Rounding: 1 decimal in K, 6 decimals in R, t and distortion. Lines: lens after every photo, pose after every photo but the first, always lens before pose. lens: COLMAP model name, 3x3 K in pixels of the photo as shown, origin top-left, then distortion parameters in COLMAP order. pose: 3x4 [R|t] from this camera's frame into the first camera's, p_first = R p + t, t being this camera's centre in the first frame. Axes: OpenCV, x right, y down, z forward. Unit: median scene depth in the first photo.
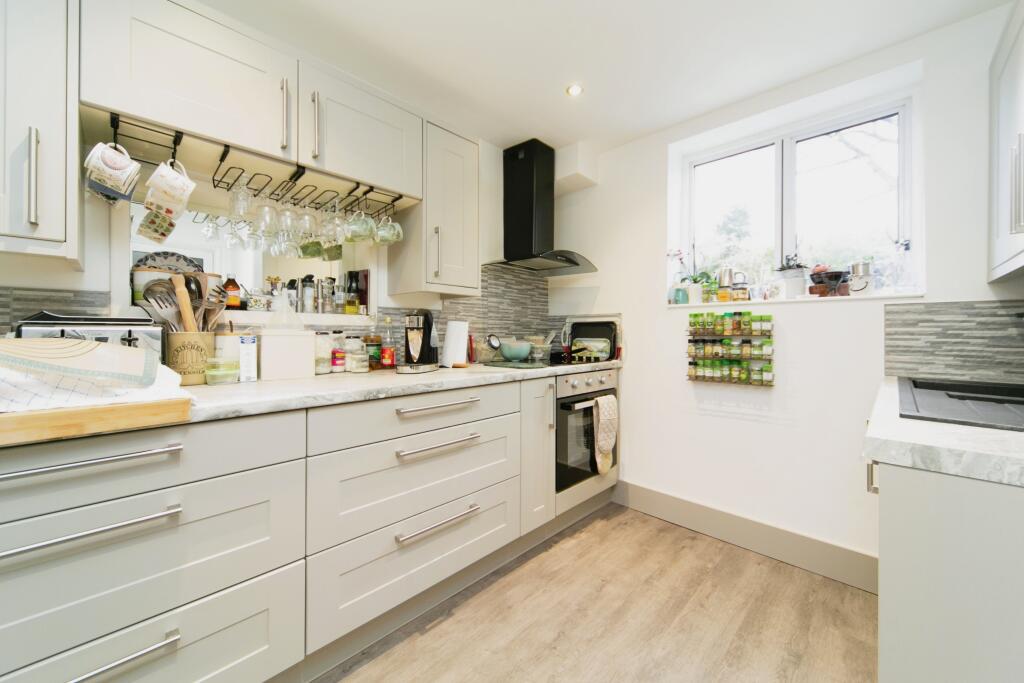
lens RADIAL K [[379.5, 0, 515.7], [0, 379.5, 336.6], [0, 0, 1]] dist [0.003555, 0.000048]
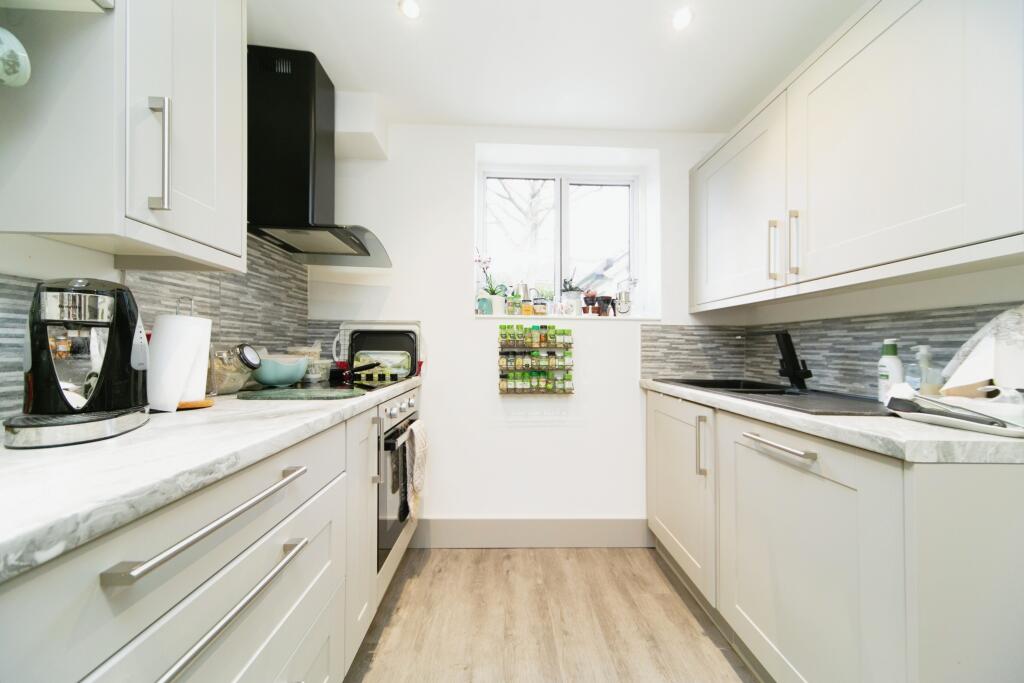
lens RADIAL K [[361.5, 0, 511.4], [0, 361.5, 348.4], [0, 0, 1]] dist [0.009148, -0.000245]
pose [[0.697958, 0.004366, 0.716125, -0.194379], [-0.001503, 0.999988, -0.004632, 0.003361], [-0.716137, 0.002157, 0.697956, 0.355022]]
